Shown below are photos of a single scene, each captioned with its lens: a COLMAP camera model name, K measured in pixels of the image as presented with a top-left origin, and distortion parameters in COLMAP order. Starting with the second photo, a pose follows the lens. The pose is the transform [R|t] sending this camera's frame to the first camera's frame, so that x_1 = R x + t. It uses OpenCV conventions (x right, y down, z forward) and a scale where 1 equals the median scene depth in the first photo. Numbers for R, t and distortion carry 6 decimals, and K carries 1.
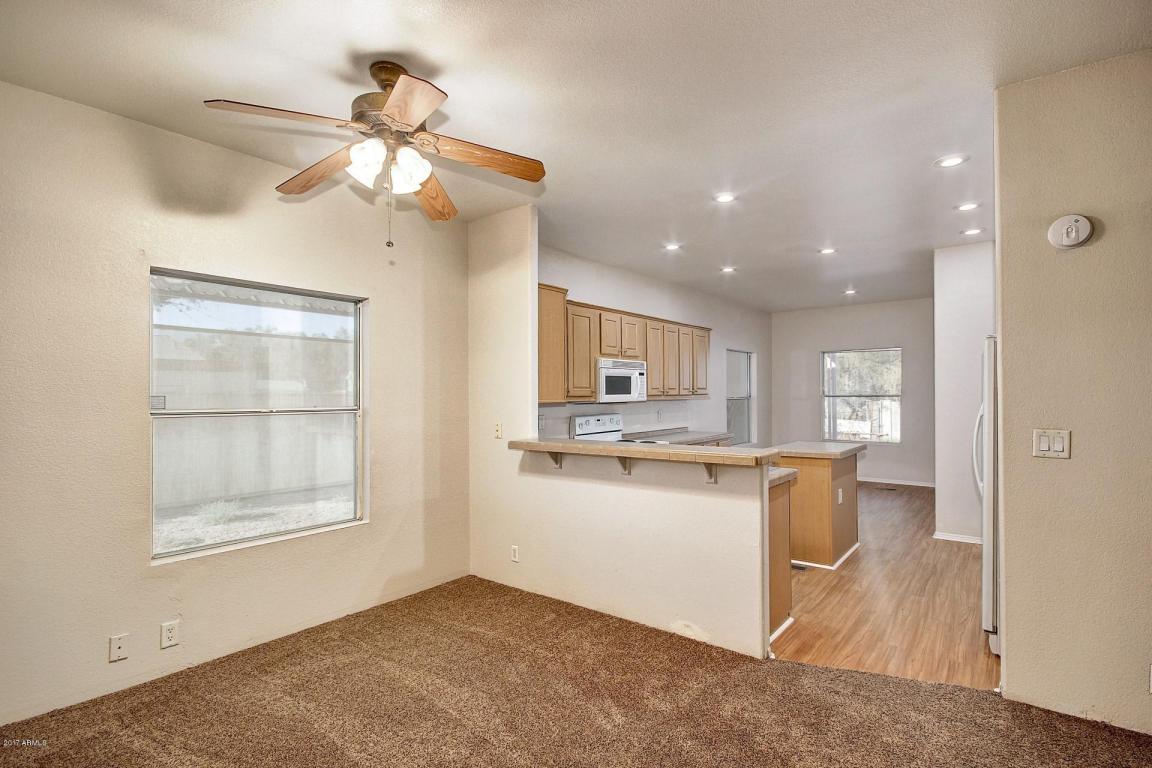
lens RADIAL K [[548.6, 0, 589.0], [0, 548.6, 393.5], [0, 0, 1]] dist [0.002074, -0.003334]
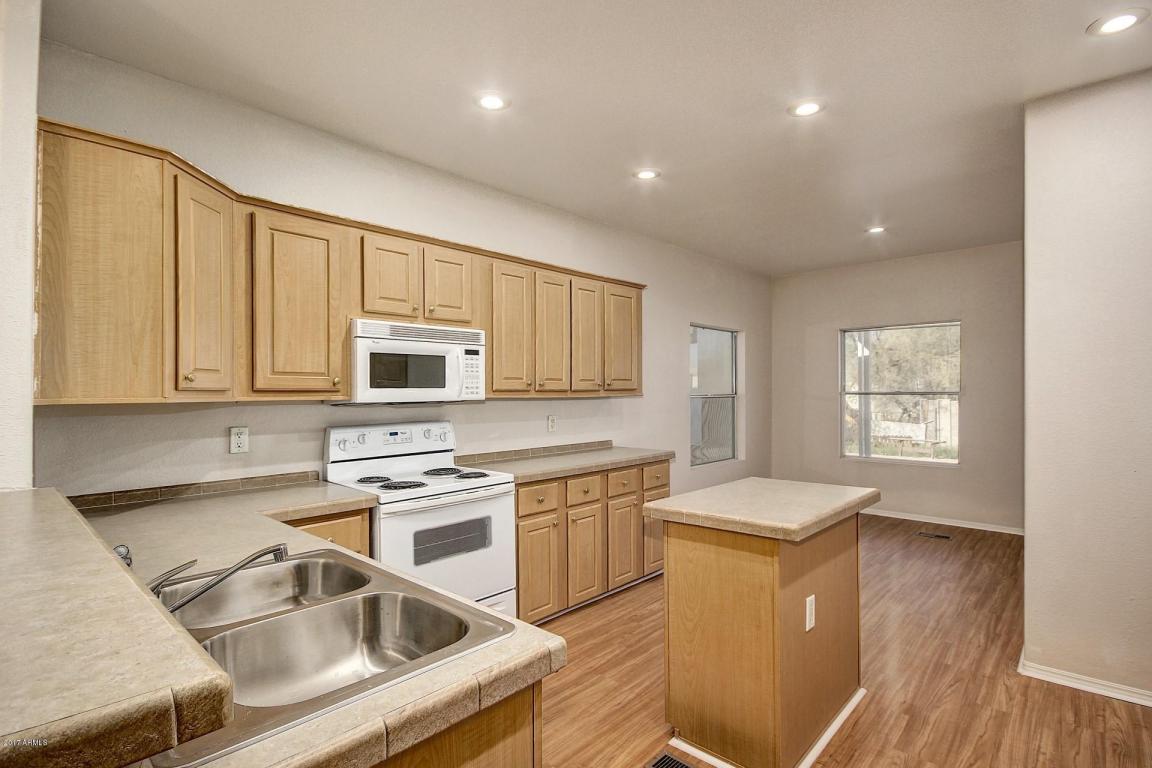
lens RADIAL K [[548.6, 0, 590.2], [0, 548.6, 392.1], [0, 0, 1]] dist [0.002074, -0.003334]
pose [[0.996655, 0.004610, -0.081594, 0.261757], [-0.004297, 0.999983, 0.004010, 0.002656], [0.081611, -0.003646, 0.996658, 0.446028]]
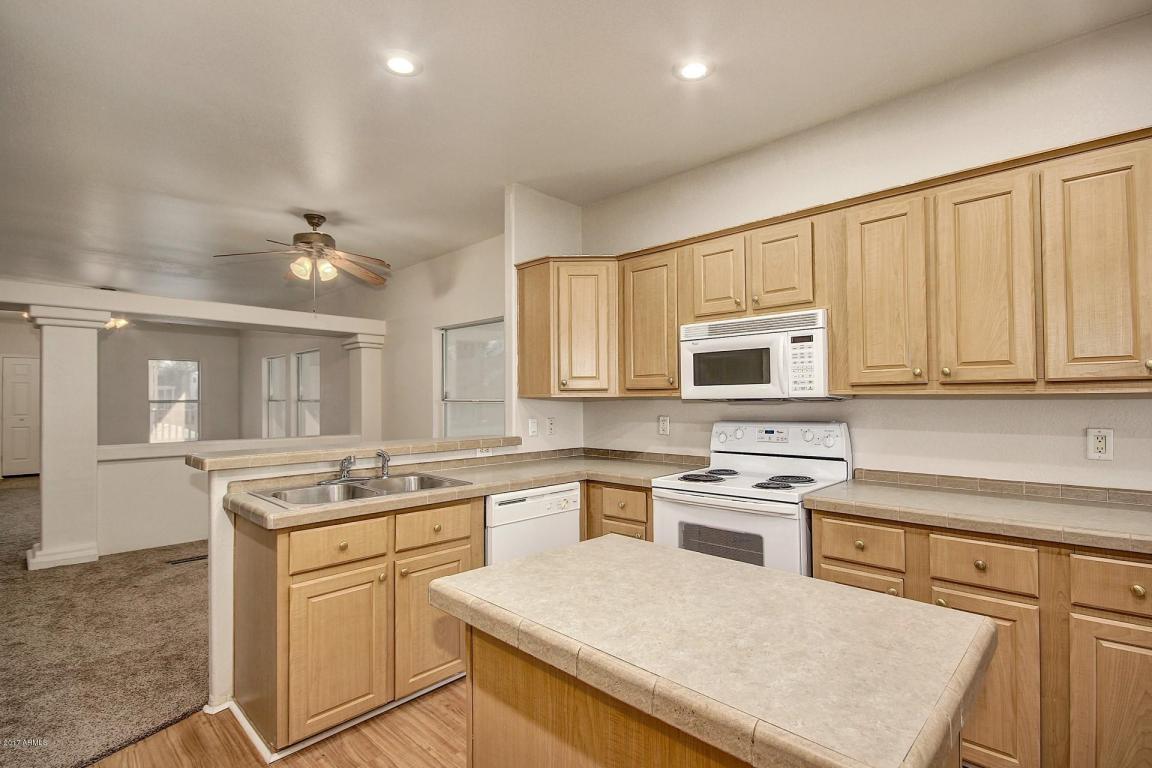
lens RADIAL K [[548.6, 0, 571.3], [0, 548.6, 388.3], [0, 0, 1]] dist [0.002074, -0.003334]
pose [[-0.105141, -0.005466, -0.994442, 0.572569], [0.013274, 0.999888, -0.006899, 0.006540], [0.994369, -0.013925, -0.105057, 0.850218]]
